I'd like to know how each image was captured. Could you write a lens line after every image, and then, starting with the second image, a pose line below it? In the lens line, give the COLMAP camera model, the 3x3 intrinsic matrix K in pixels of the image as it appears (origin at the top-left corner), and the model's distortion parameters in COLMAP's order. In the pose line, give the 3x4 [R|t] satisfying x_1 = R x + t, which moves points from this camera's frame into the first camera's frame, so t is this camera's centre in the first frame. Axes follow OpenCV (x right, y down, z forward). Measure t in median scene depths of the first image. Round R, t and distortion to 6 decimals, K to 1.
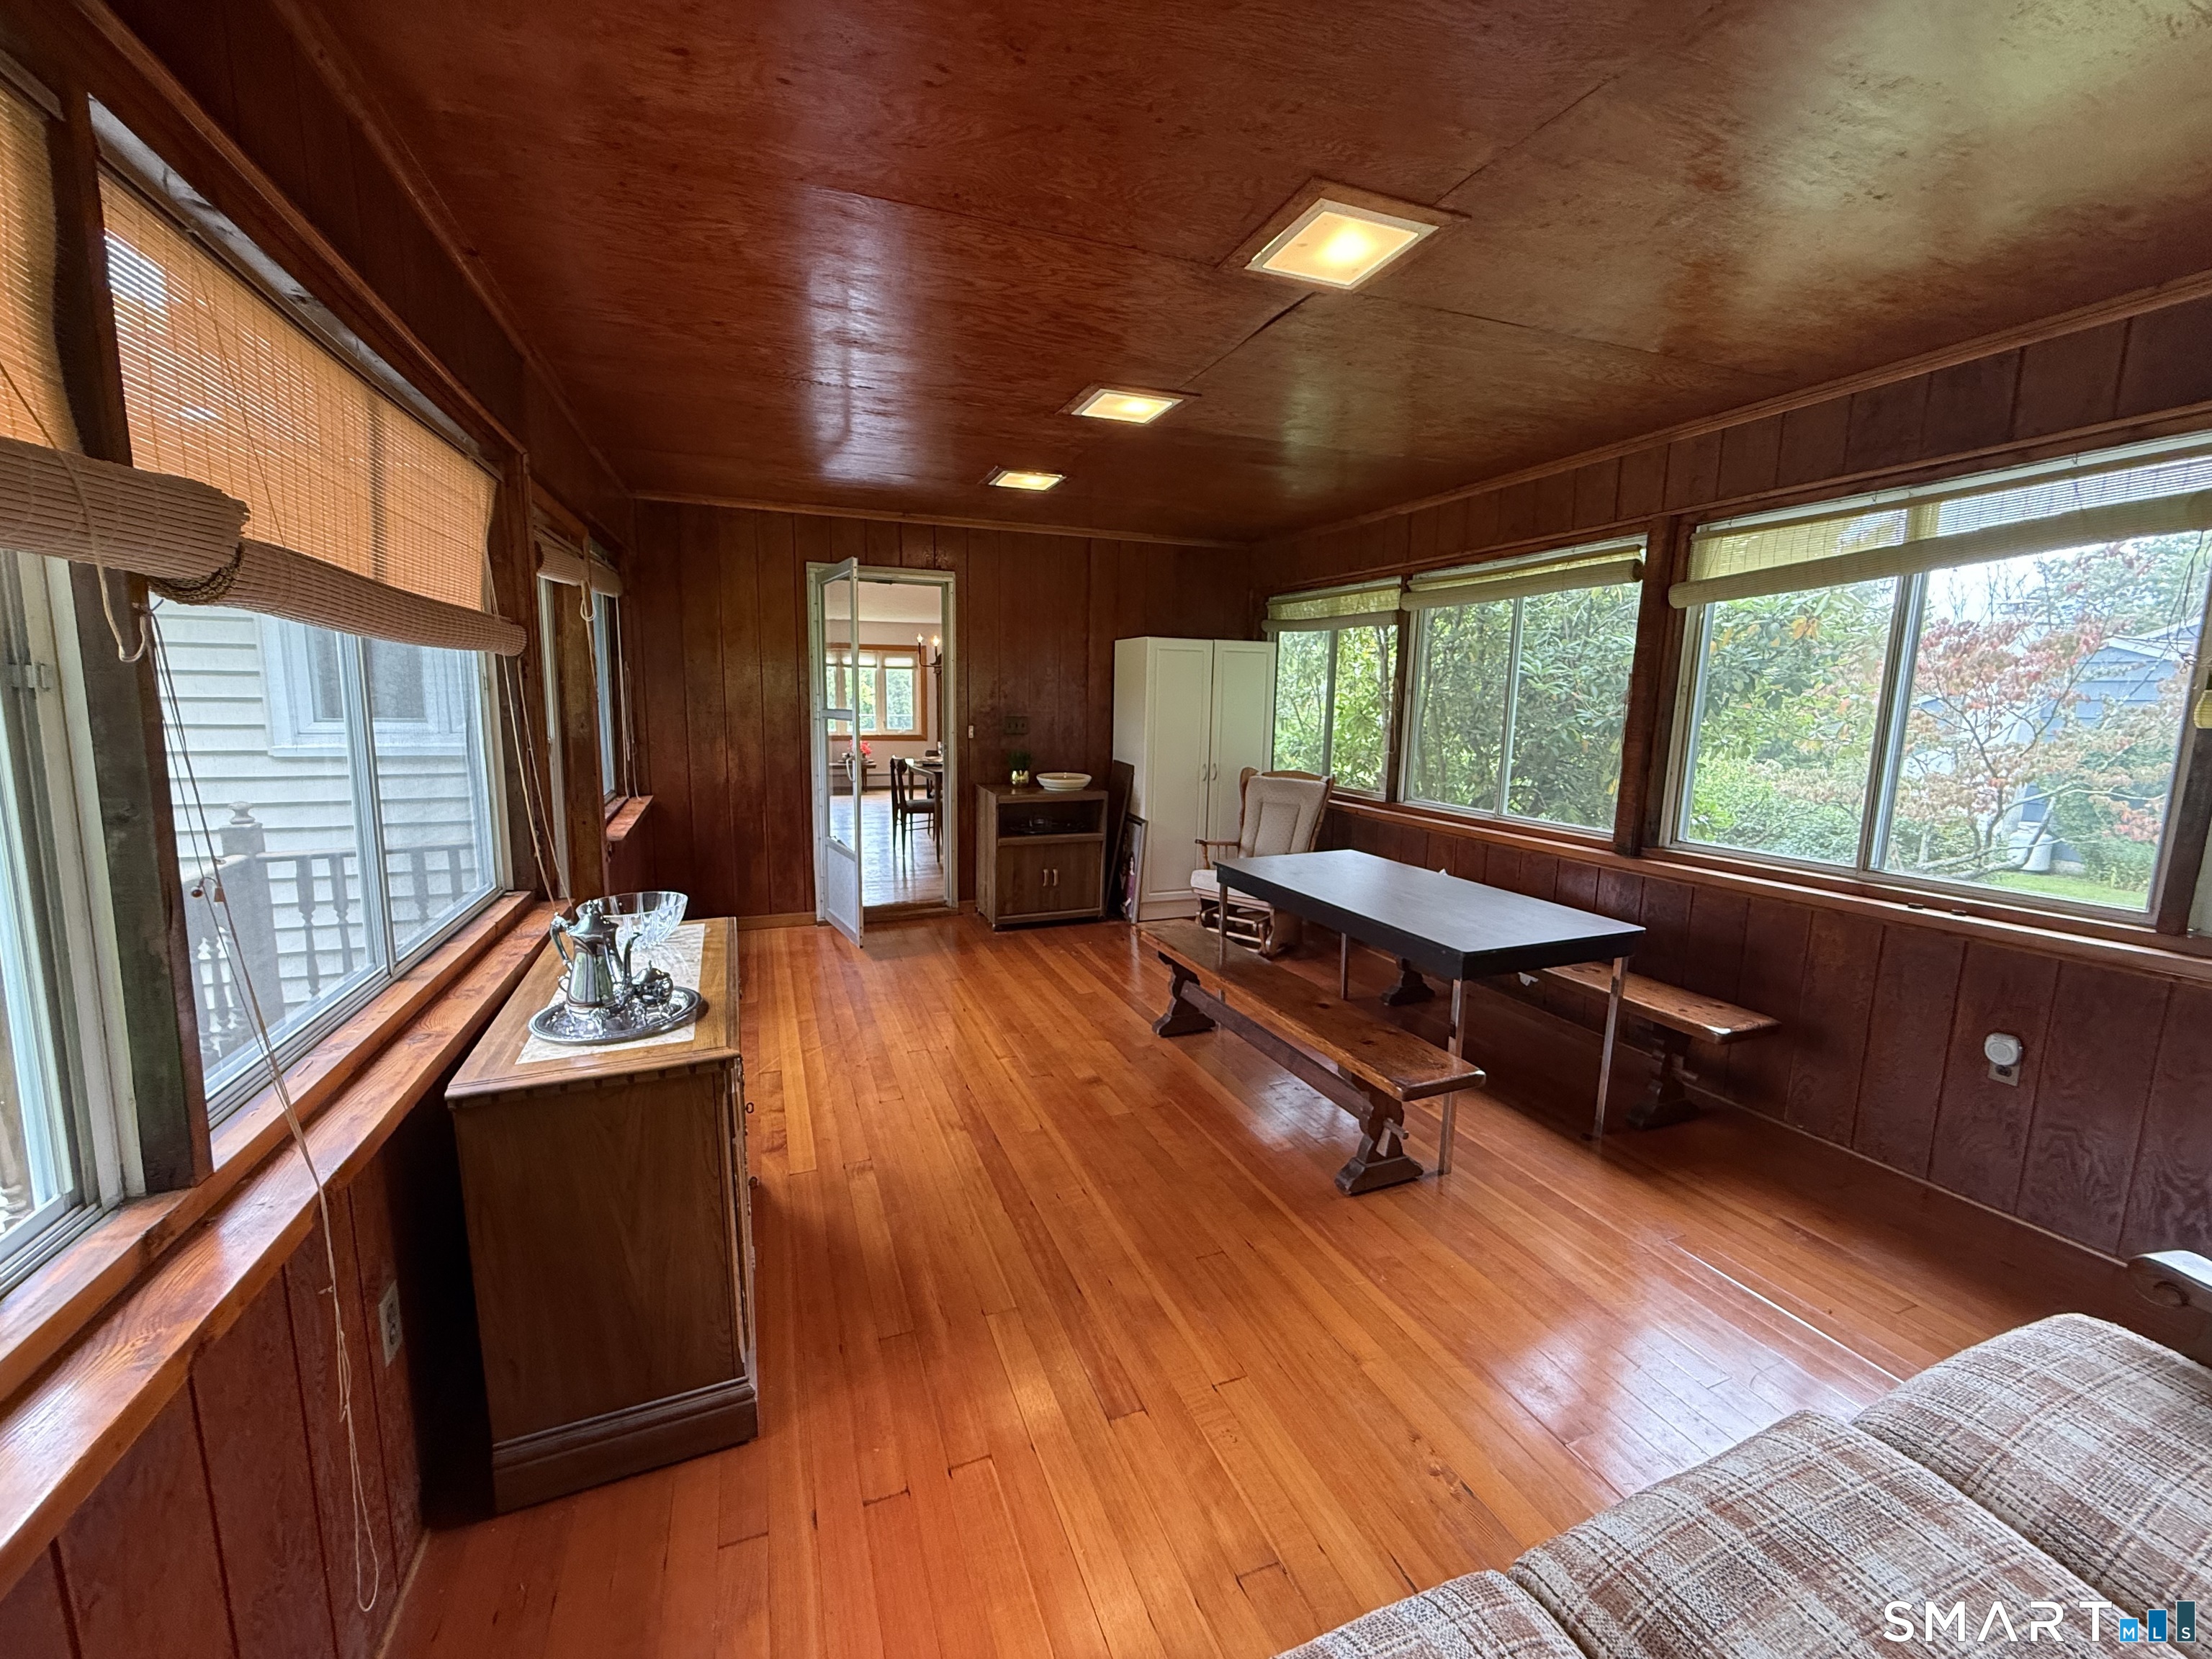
lens RADIAL K [[888.1, 0, 1096.6], [0, 888.1, 828.7], [0, 0, 1]] dist [-0.000429, 0.000583]
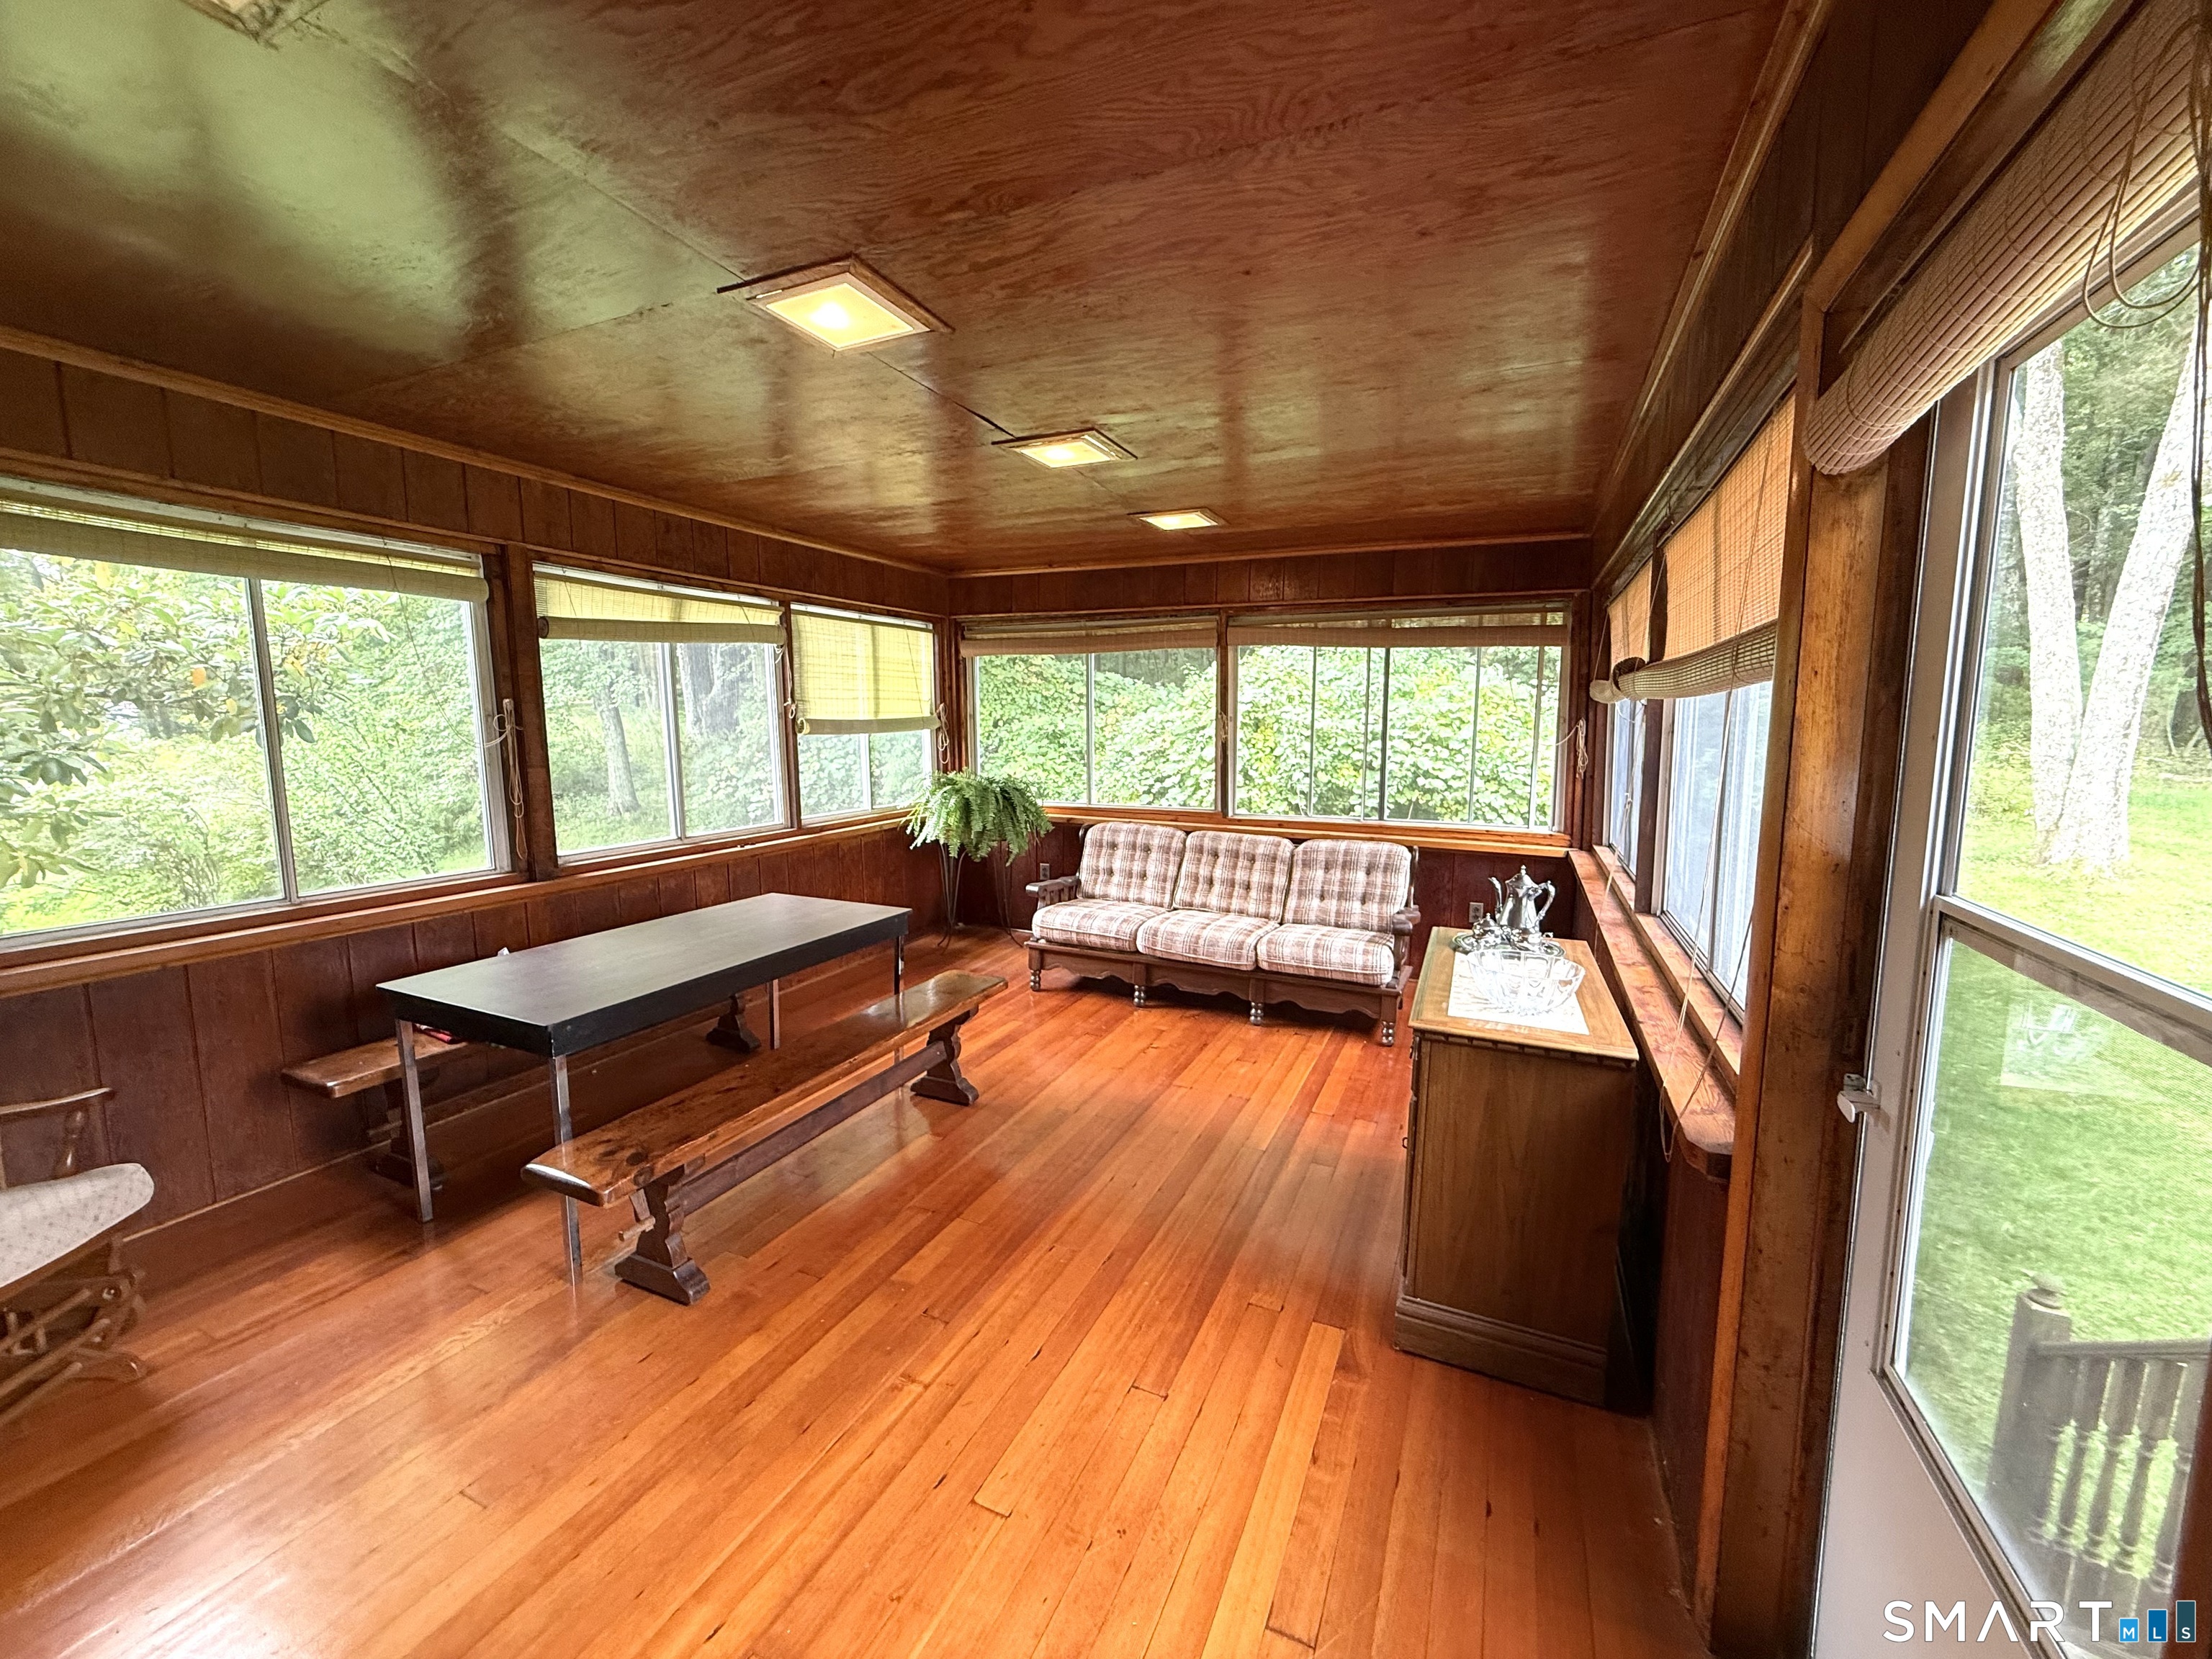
lens RADIAL K [[888.1, 0, 1098.8], [0, 888.1, 830.8], [0, 0, 1]] dist [-0.000429, 0.000583]
pose [[-0.696863, -0.098639, 0.710388, -0.781708], [0.098964, 0.967798, 0.231460, -0.280140], [-0.710343, 0.231599, -0.664661, 1.733362]]
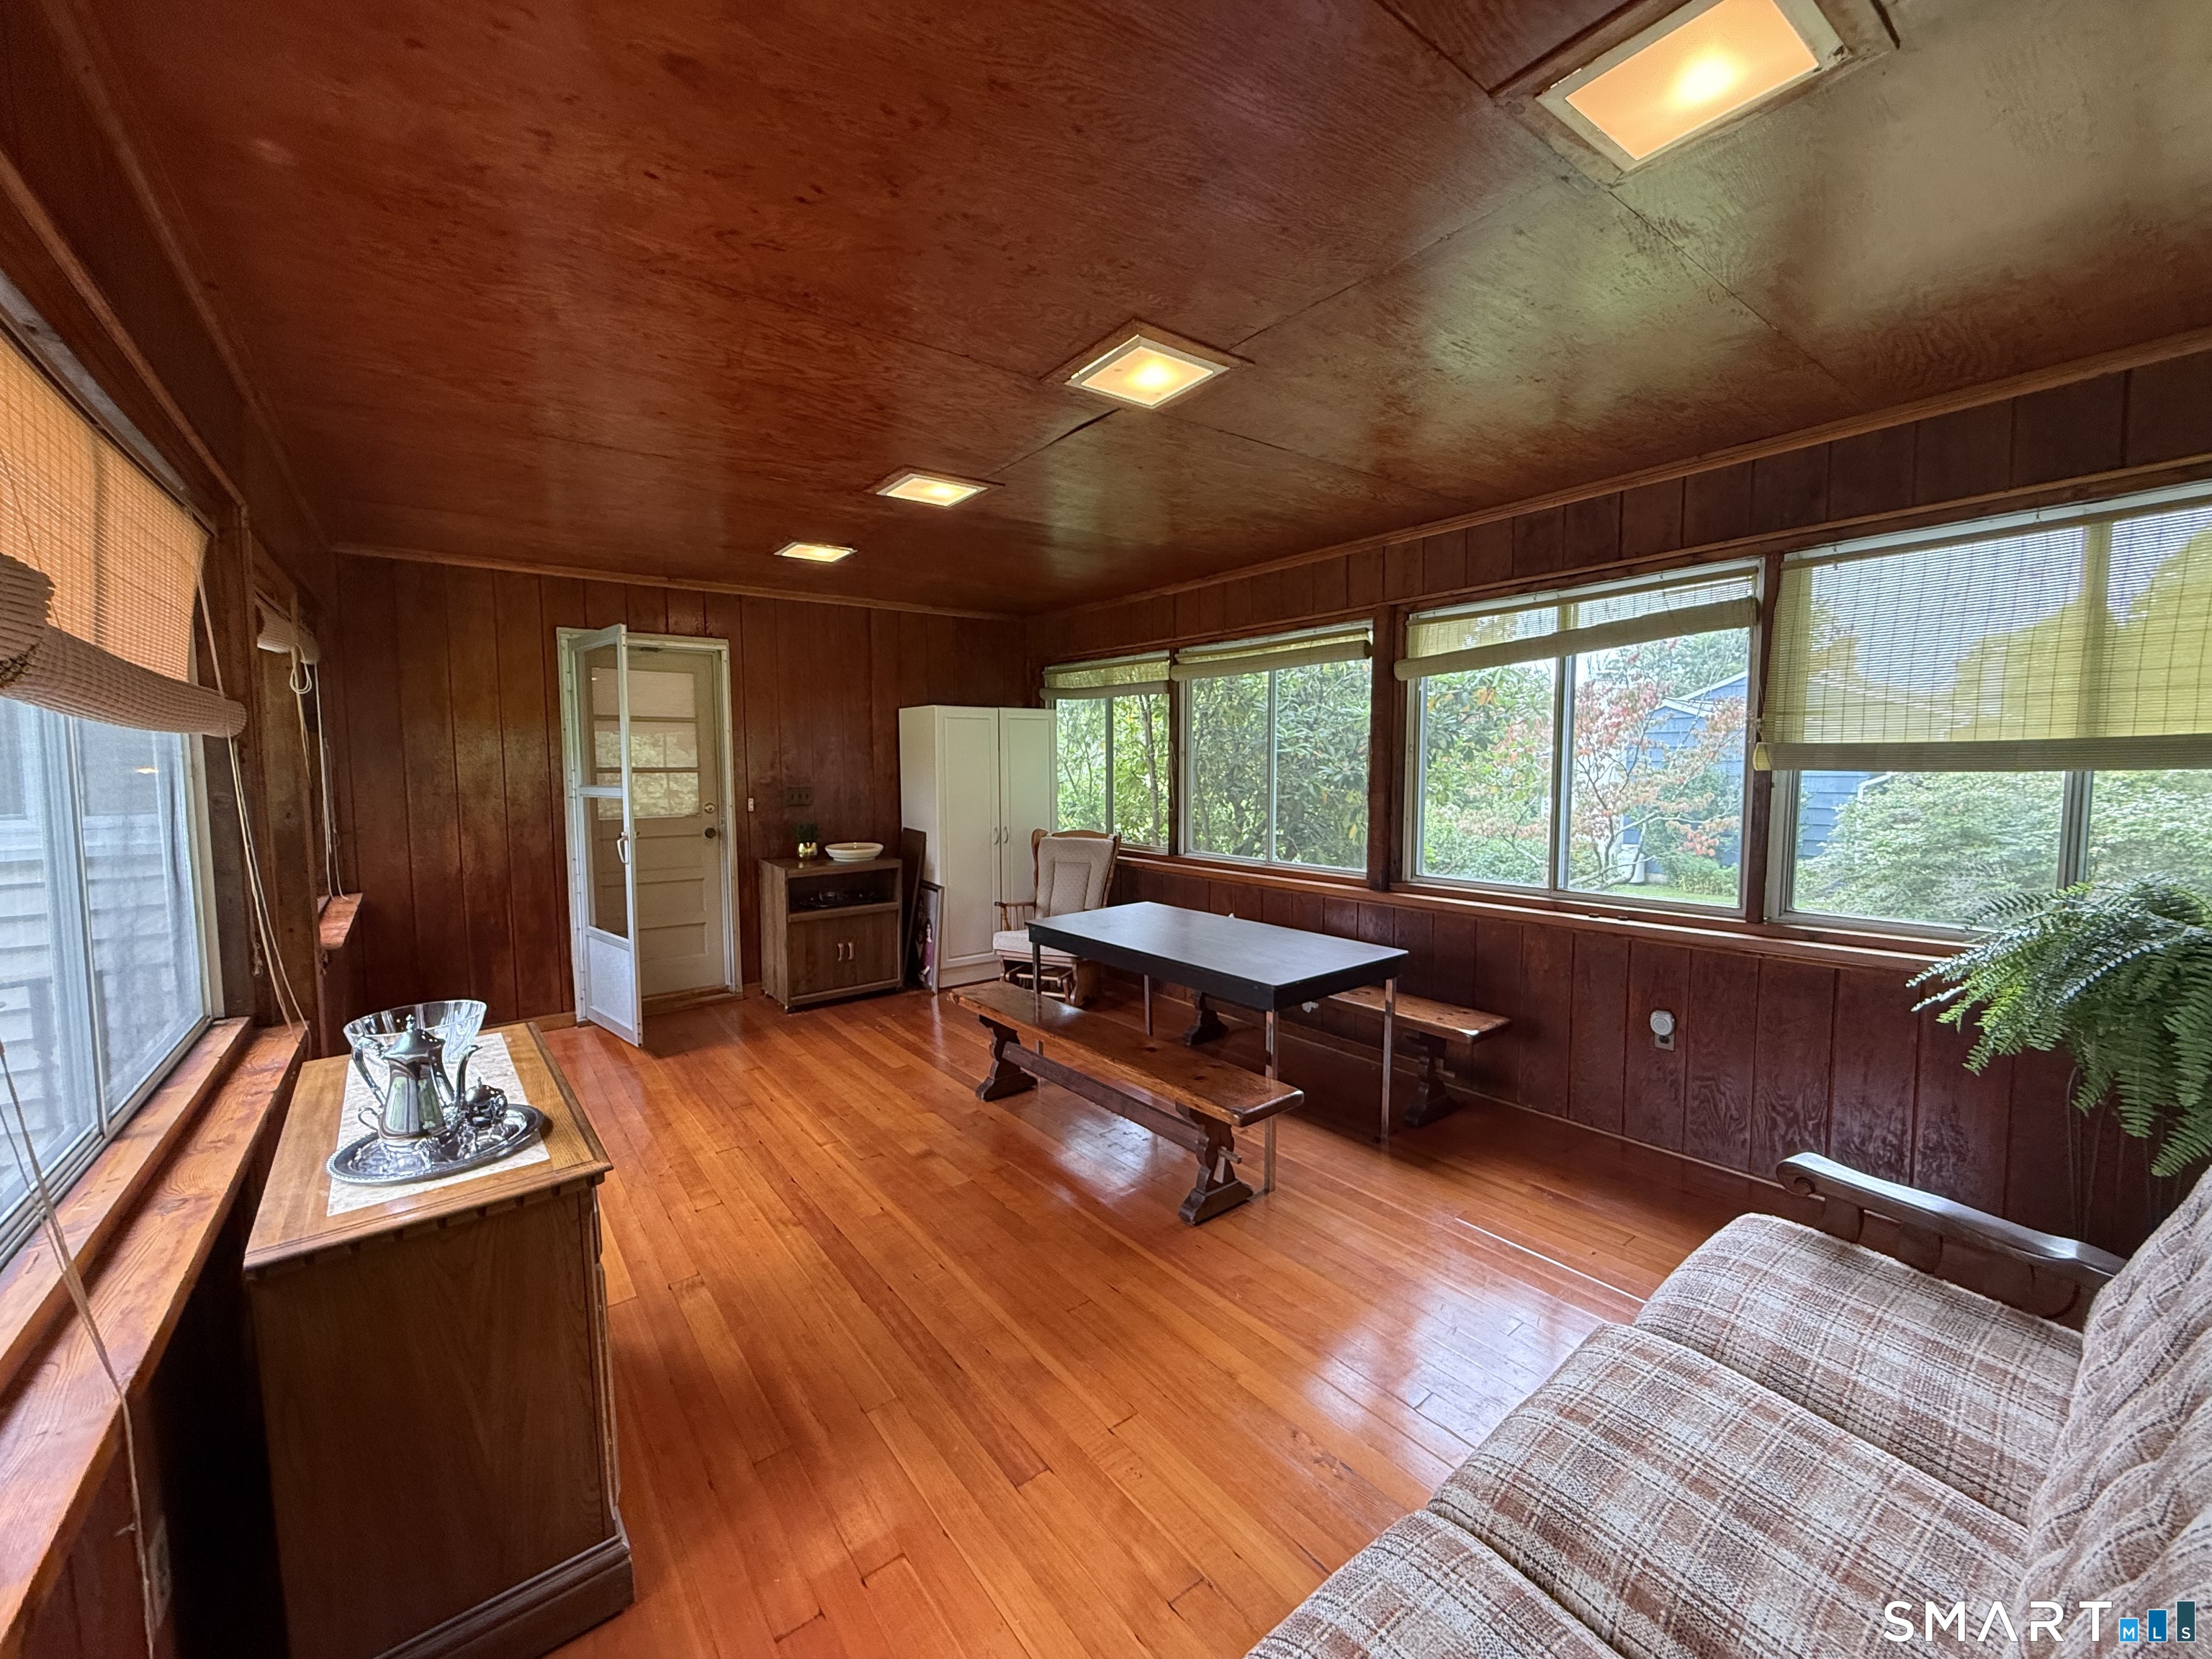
lens RADIAL K [[888.1, 0, 1099.9], [0, 888.1, 827.8], [0, 0, 1]] dist [-0.000429, 0.000583]
pose [[0.960113, -0.044103, 0.276113, -0.101697], [0.063470, 0.996081, -0.061598, -0.004413], [-0.272314, 0.076665, 0.959149, -0.030569]]
